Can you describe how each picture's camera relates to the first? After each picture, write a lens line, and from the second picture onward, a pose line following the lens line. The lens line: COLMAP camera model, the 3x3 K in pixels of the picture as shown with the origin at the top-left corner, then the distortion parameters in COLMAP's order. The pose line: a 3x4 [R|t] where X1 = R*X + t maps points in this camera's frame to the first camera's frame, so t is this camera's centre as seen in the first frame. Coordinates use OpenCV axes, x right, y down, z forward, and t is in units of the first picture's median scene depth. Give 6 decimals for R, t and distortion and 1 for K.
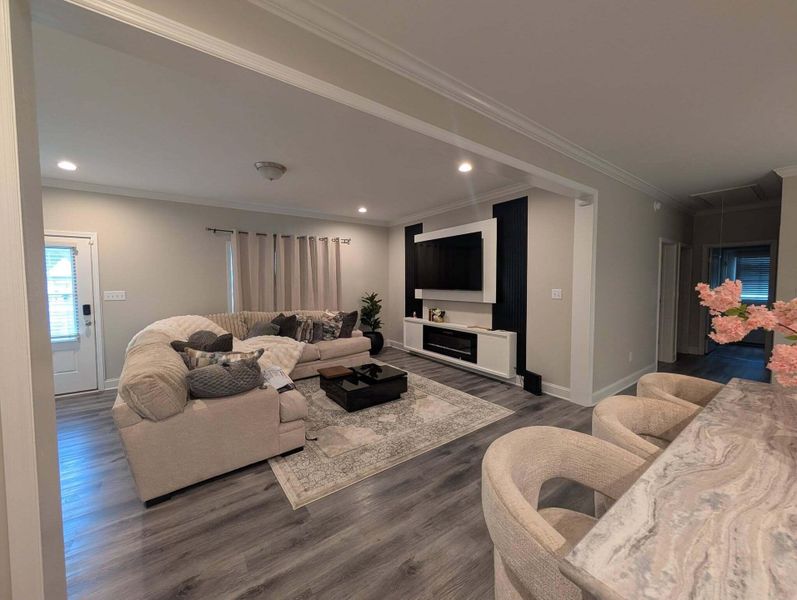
lens RADIAL K [[303.4, 0, 399.0], [0, 303.4, 296.8], [0, 0, 1]] dist [-0.000316, -0.000074]
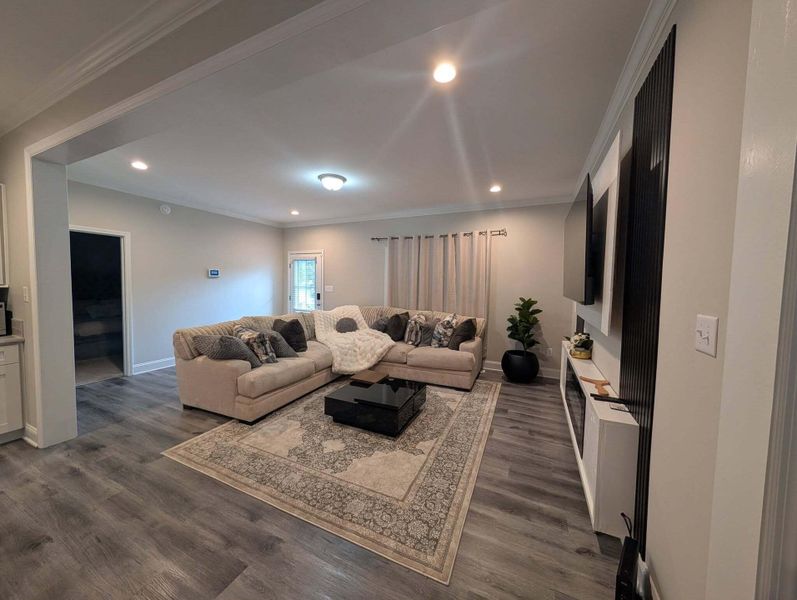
lens RADIAL K [[290.7, 0, 398.3], [0, 290.7, 297.1], [0, 0, 1]] dist [0.000387, 0.000217]
pose [[0.486595, 0.059050, -0.871630, 0.502796], [-0.061798, 0.997540, 0.033081, -0.029115], [0.871439, 0.037768, 0.489048, 0.527097]]
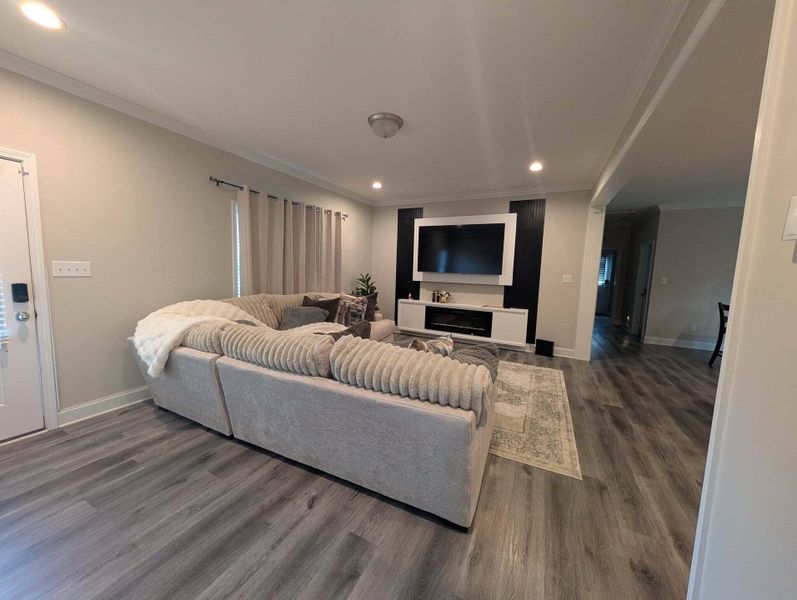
lens RADIAL K [[290.7, 0, 398.3], [0, 290.7, 297.1], [0, 0, 1]] dist [0.000387, 0.000217]
pose [[0.888650, -0.011479, 0.458442, -0.575928], [-0.015952, 0.998308, 0.055919, 0.008676], [-0.458308, -0.057006, 0.886963, 0.181998]]
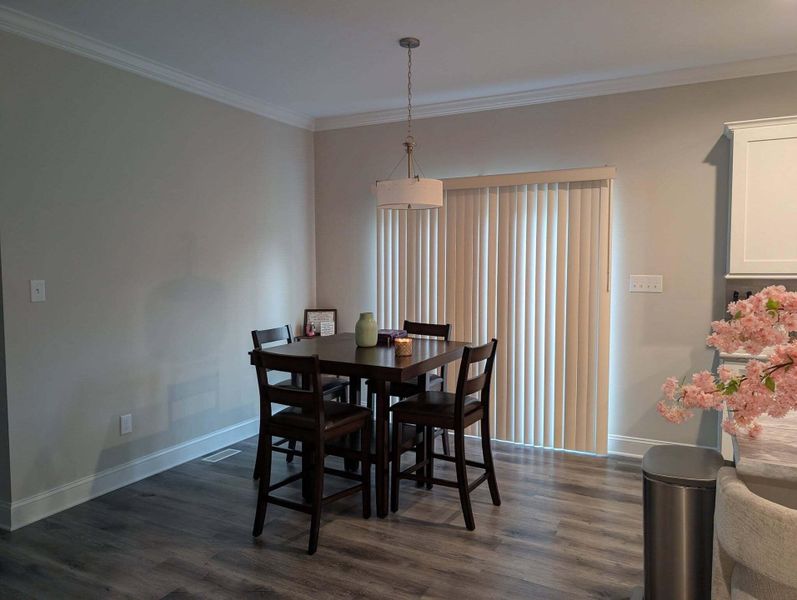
lens RADIAL K [[568.4, 0, 398.5], [0, 568.4, 300.0], [0, 0, 1]] dist [0.003135, -0.001022]
pose [[-0.466788, -0.045734, 0.883186, 0.193555], [0.049162, 0.995776, 0.077548, -0.031627], [-0.883002, 0.079618, -0.462568, 0.704968]]
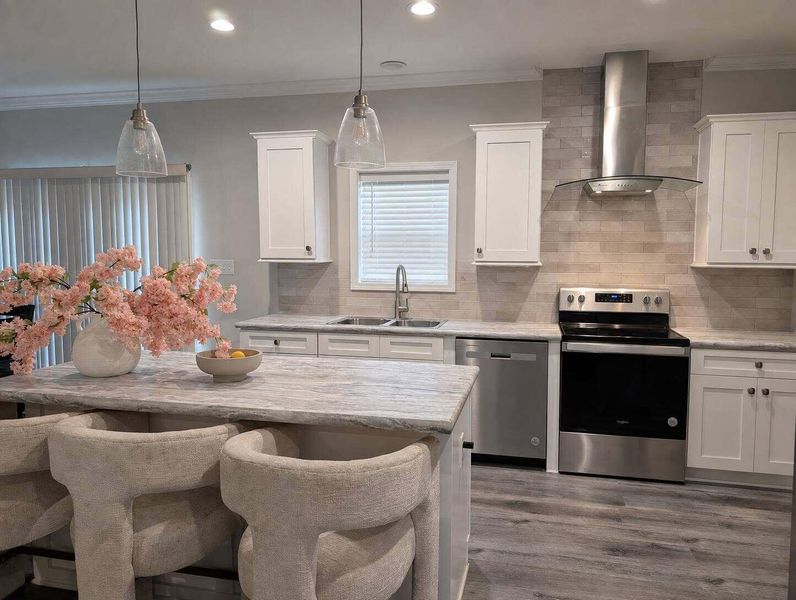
lens RADIAL K [[567.7, 0, 398.0], [0, 567.7, 300.0], [0, 0, 1]] dist [0.003135, -0.001022]
pose [[-0.665623, -0.062425, 0.743673, -0.186367], [0.035358, 0.992738, 0.114980, -0.016463], [-0.745450, 0.102828, -0.658582, 0.399453]]
